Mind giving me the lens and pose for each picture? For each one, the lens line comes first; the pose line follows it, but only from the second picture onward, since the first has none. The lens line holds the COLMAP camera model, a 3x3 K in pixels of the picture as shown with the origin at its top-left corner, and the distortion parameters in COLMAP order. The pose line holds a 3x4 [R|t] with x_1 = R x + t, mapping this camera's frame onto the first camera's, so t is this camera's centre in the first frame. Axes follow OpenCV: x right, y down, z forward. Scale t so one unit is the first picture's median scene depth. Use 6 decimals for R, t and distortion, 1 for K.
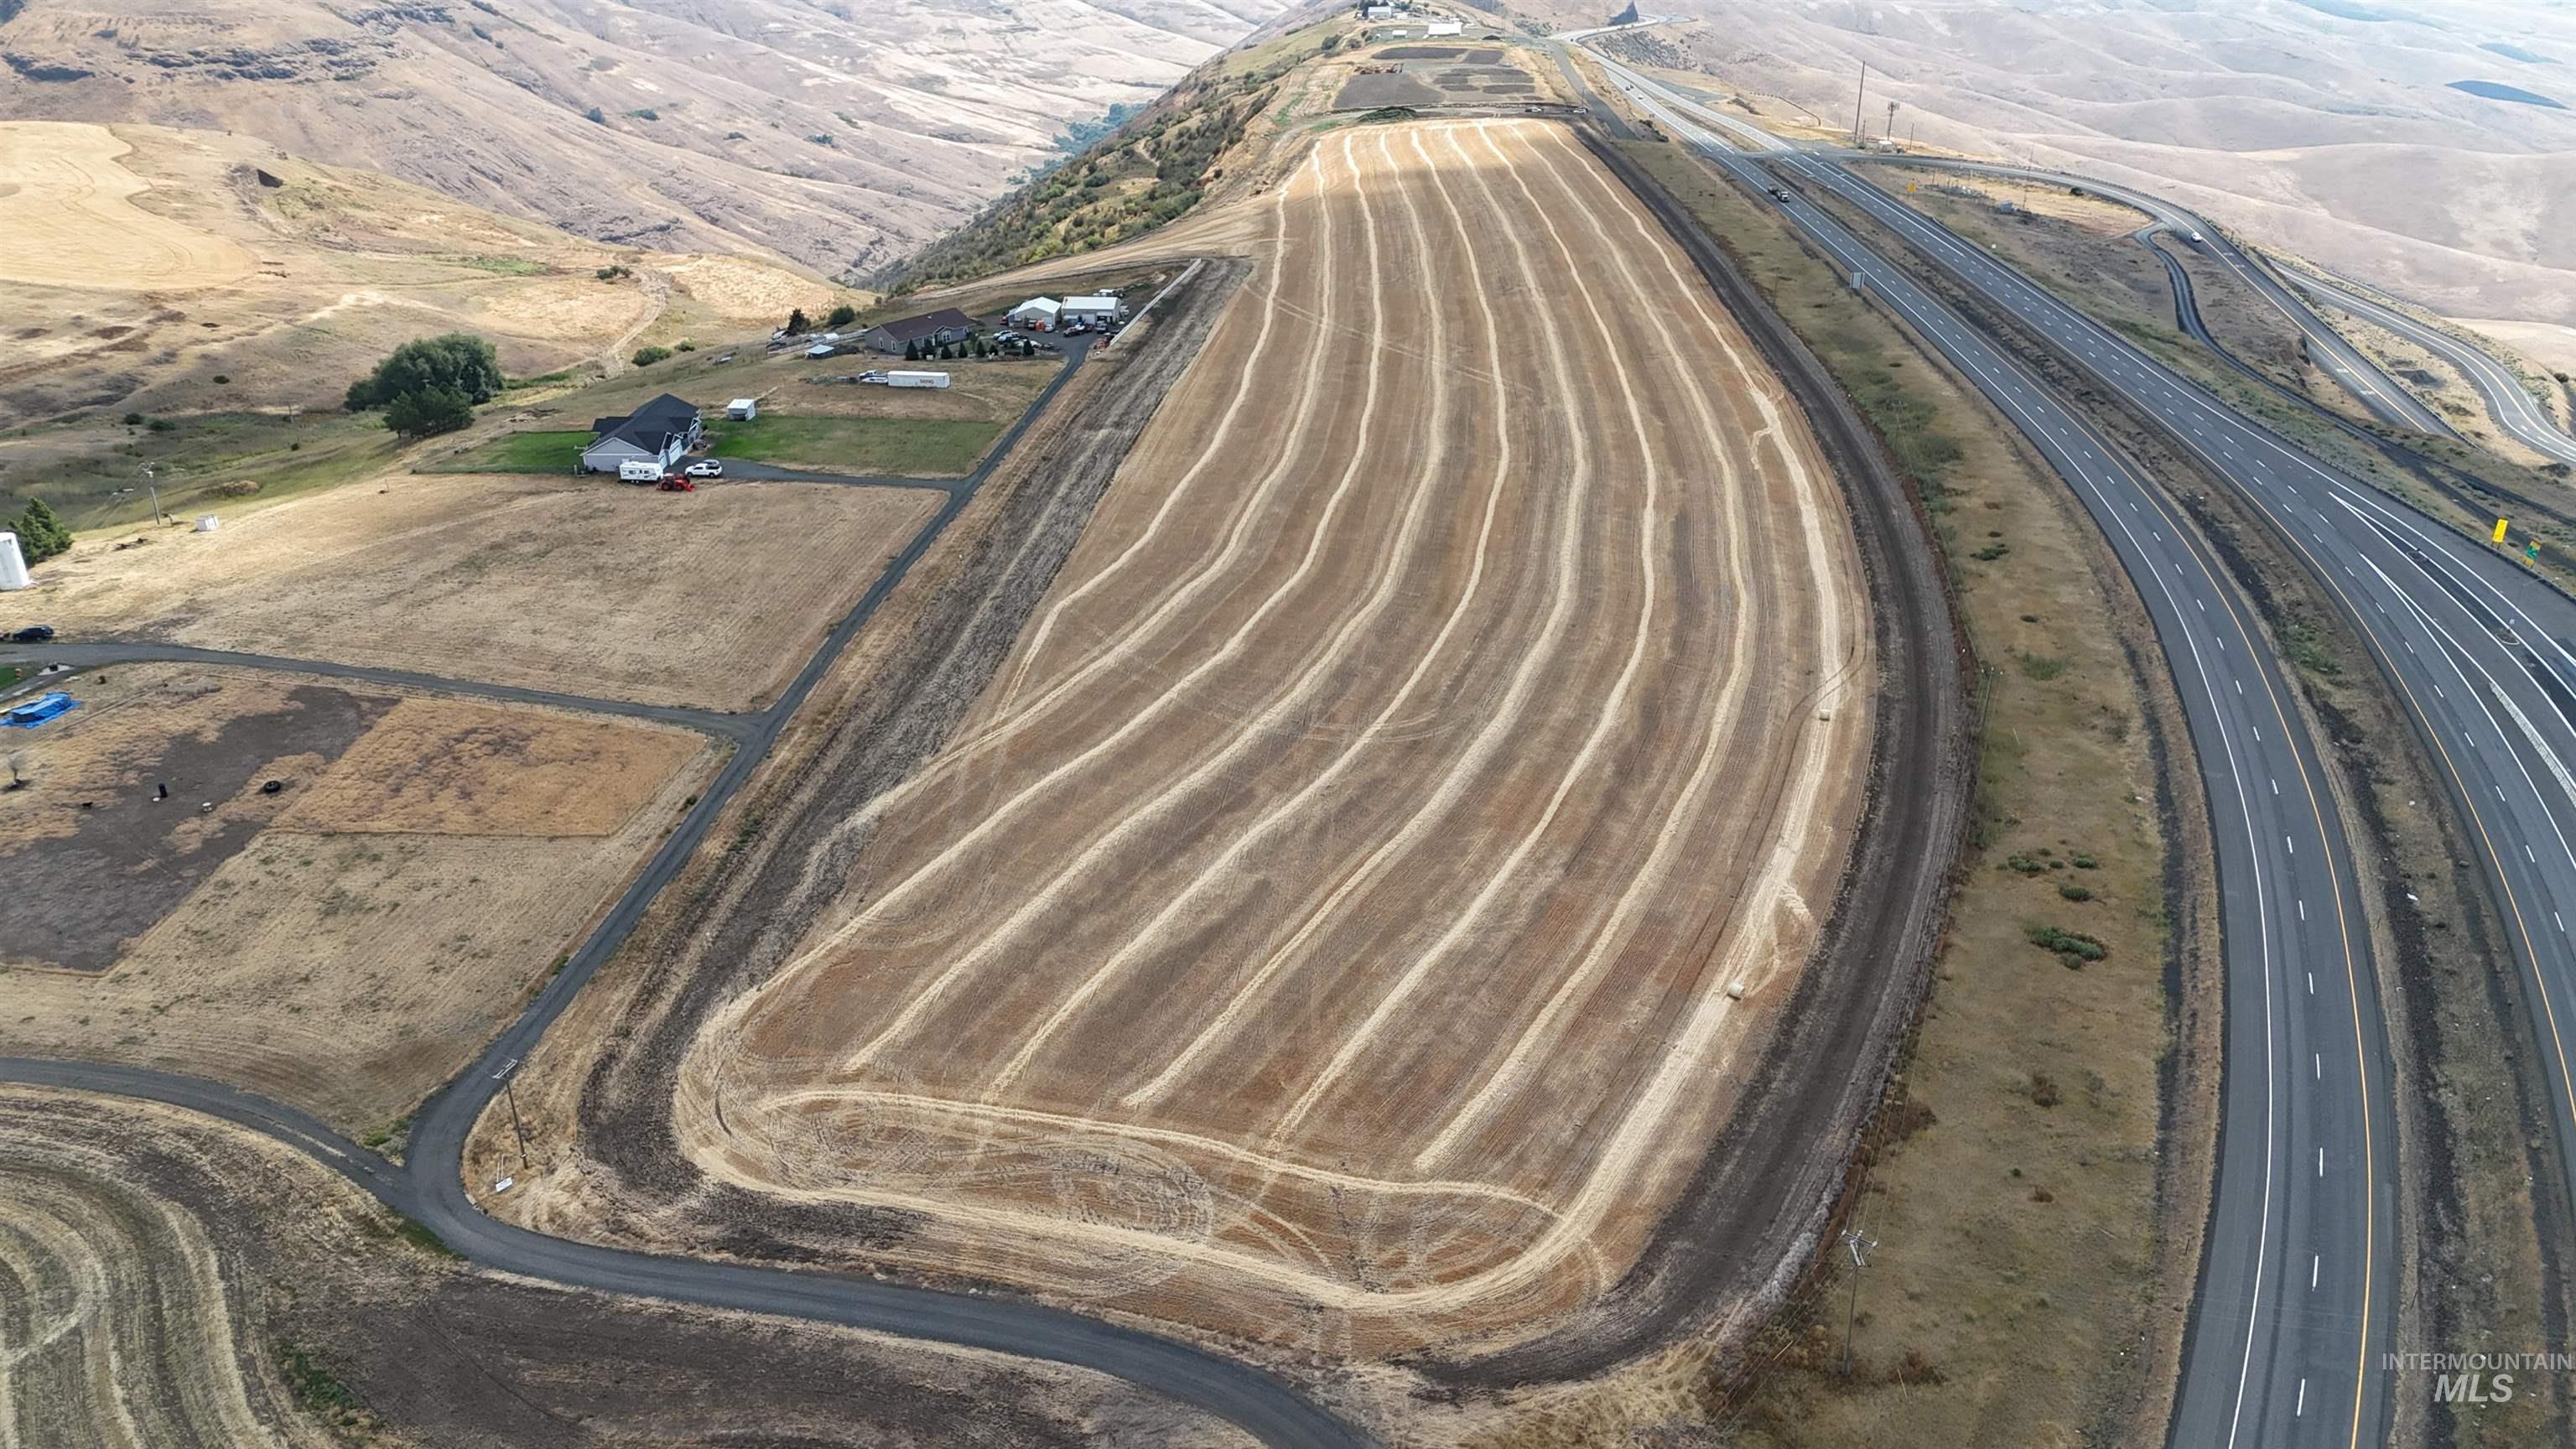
lens RADIAL K [[1883.7, 0, 1288.0], [0, 1883.7, 724.5], [0, 0, 1]] dist [0.085979, -0.083916]
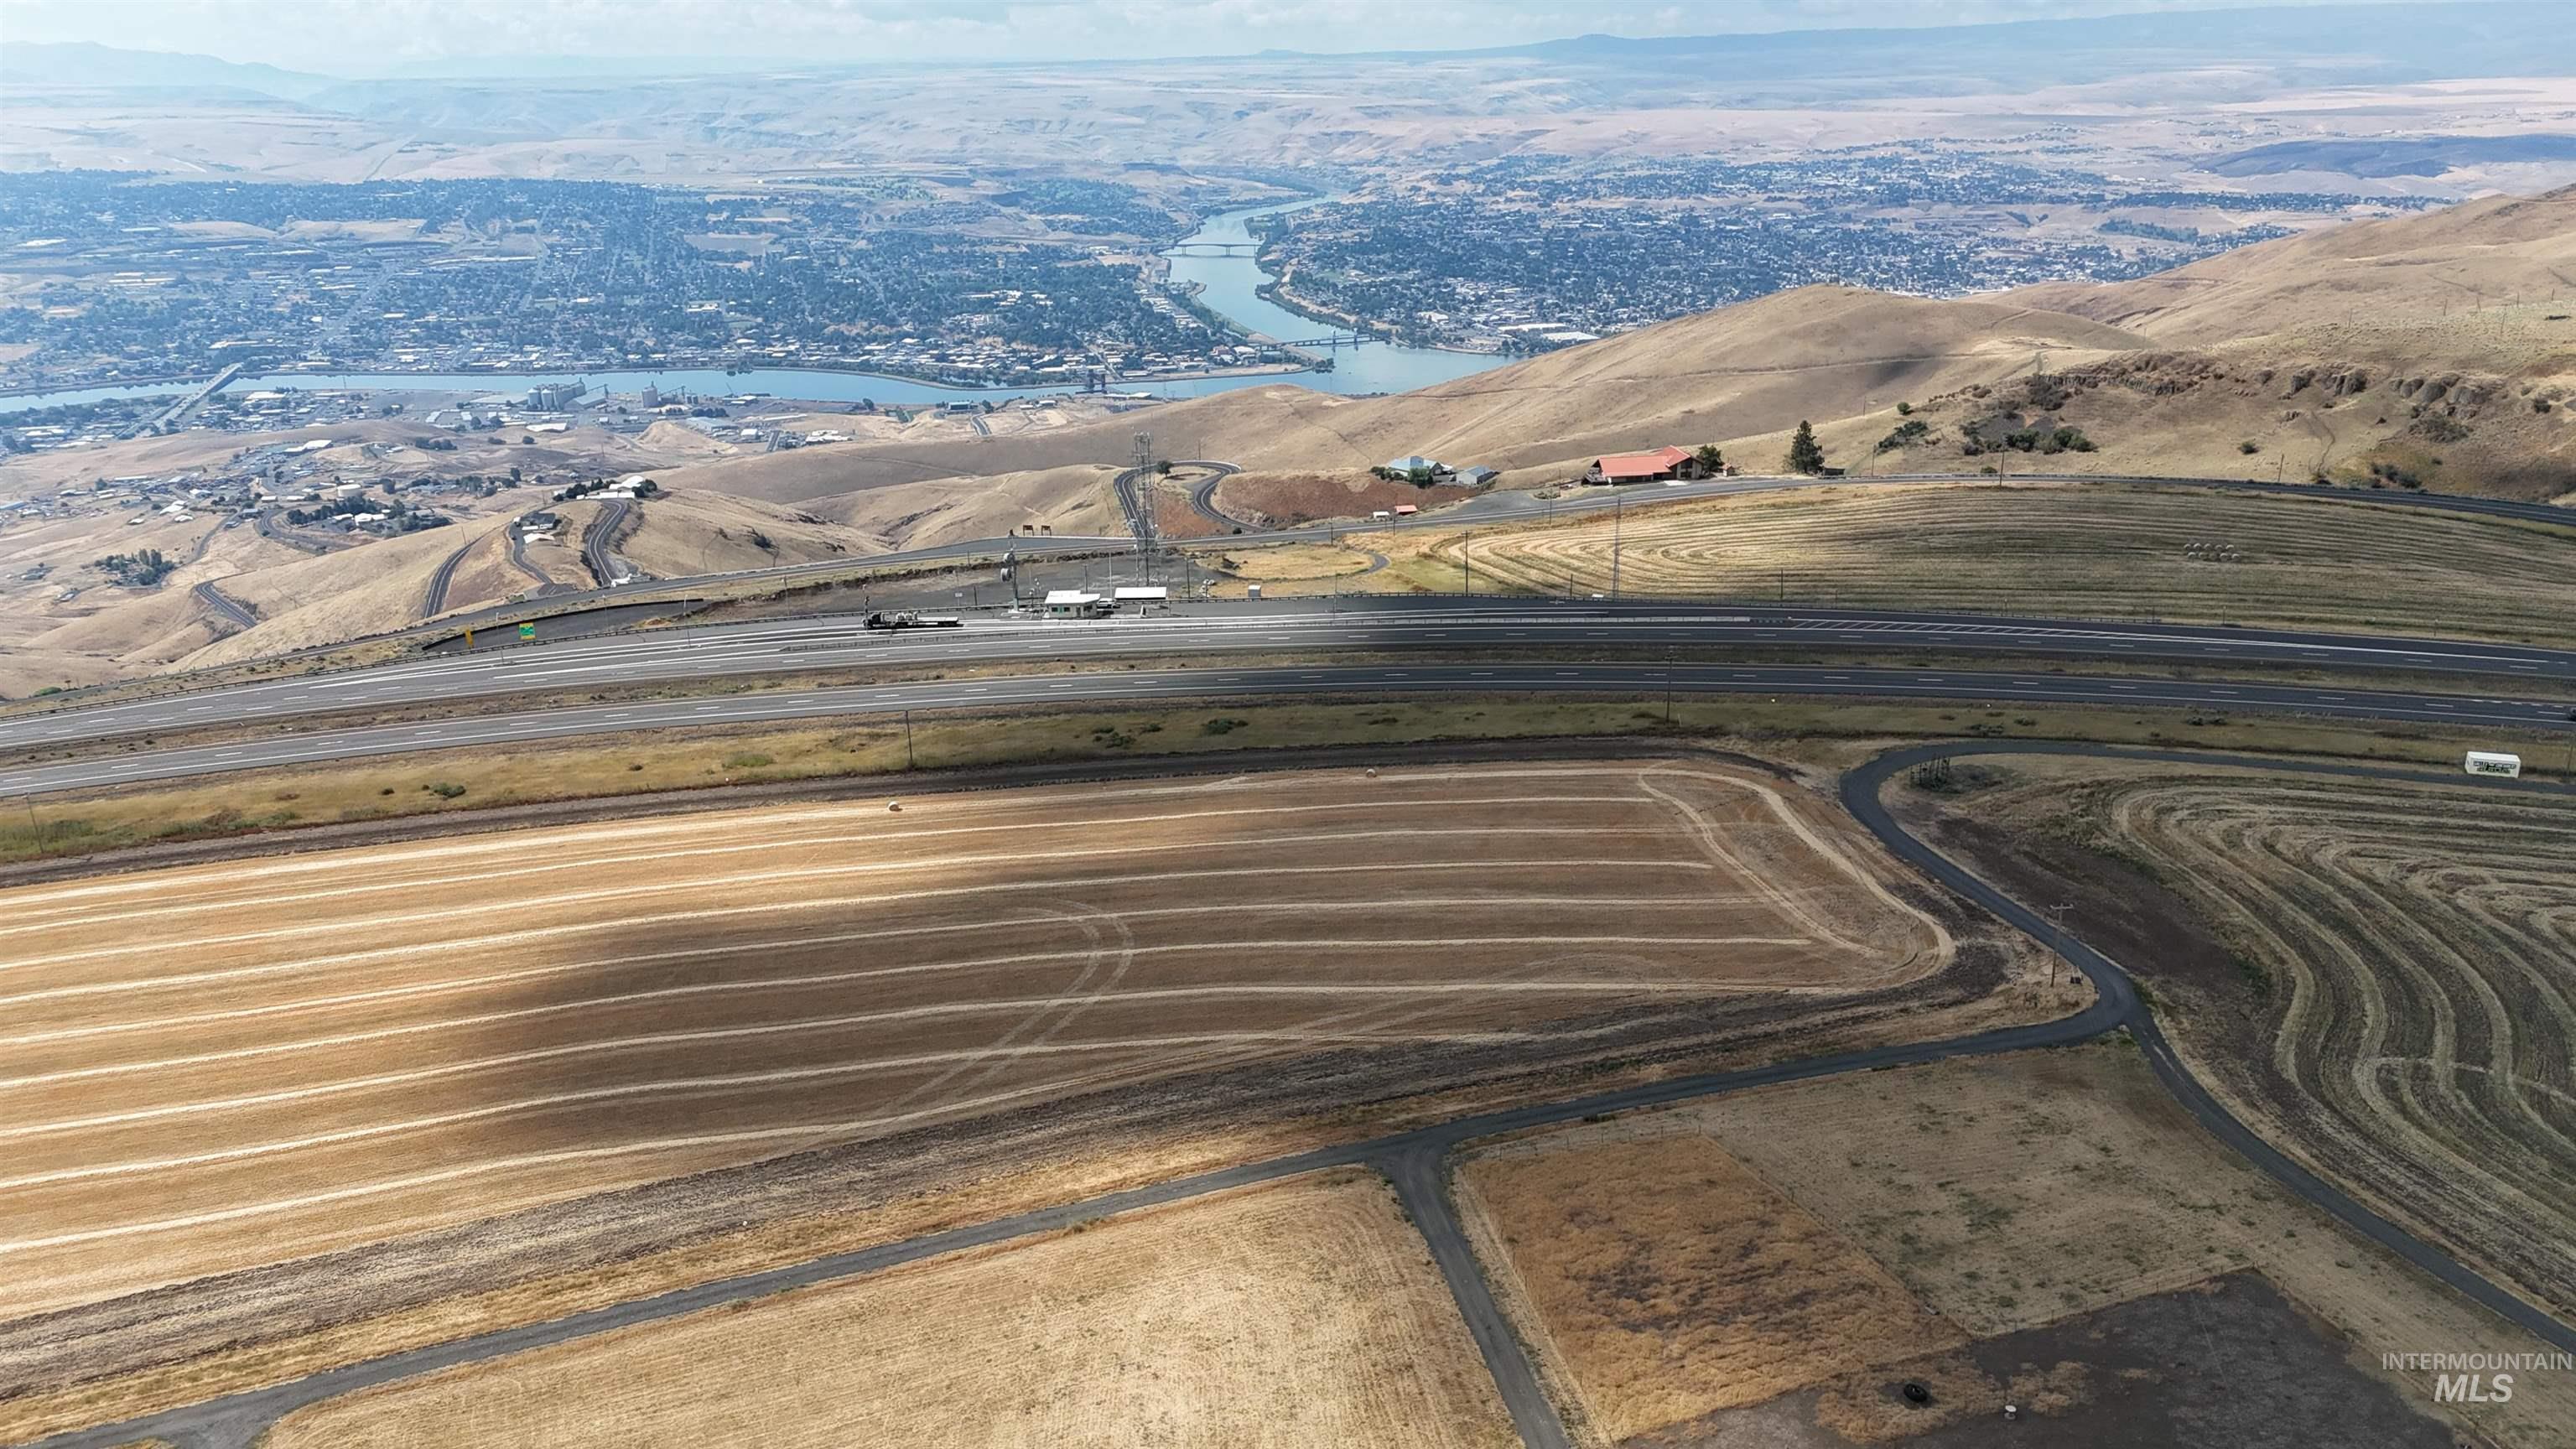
lens RADIAL K [[1878.4, 0, 1288.0], [0, 1878.4, 724.5], [0, 0, 1]] dist [0.164858, -0.219761]
pose [[-0.402829, -0.282098, 0.870718, -0.948820], [0.413701, 0.792476, 0.448144, -0.542211], [-0.816444, 0.540742, -0.202528, 1.167767]]
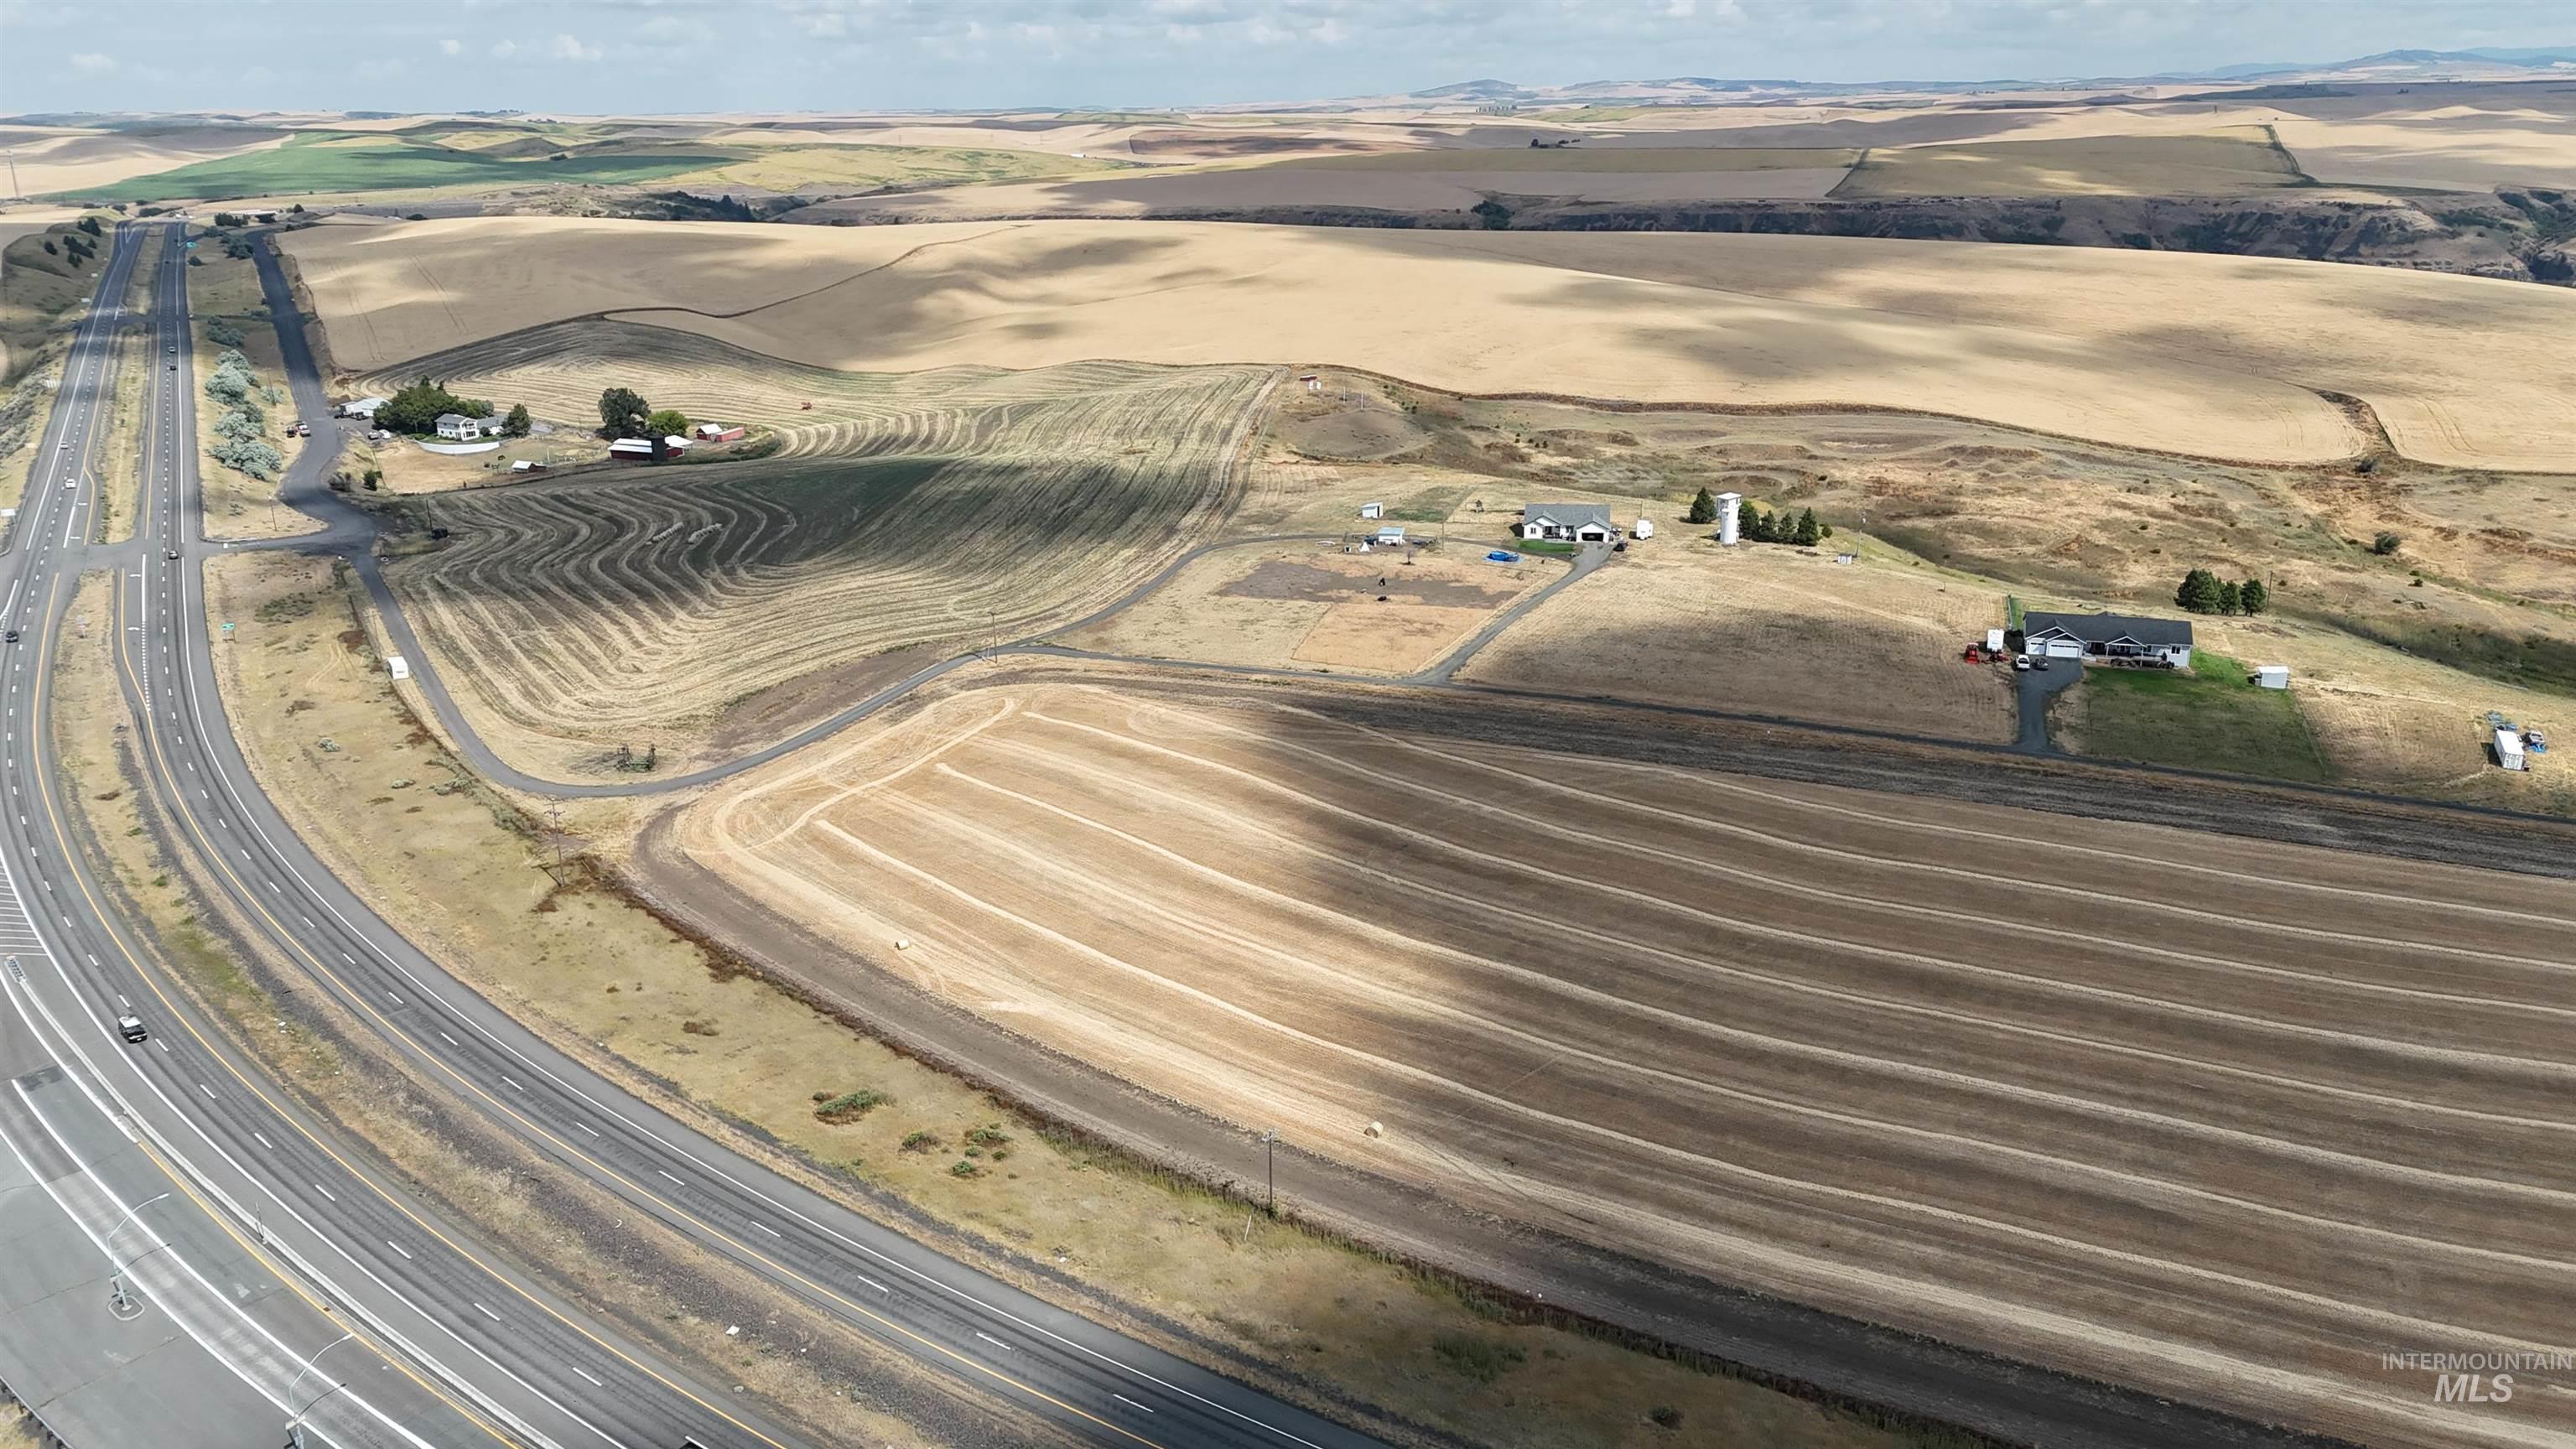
lens RADIAL K [[1883.7, 0, 1288.0], [0, 1883.7, 724.5], [0, 0, 1]] dist [0.085979, -0.083916]
pose [[-0.255013, 0.322489, -0.911575, 1.144916], [-0.401084, 0.822537, 0.403193, -0.542606], [0.879829, 0.468438, -0.080412, 1.097581]]
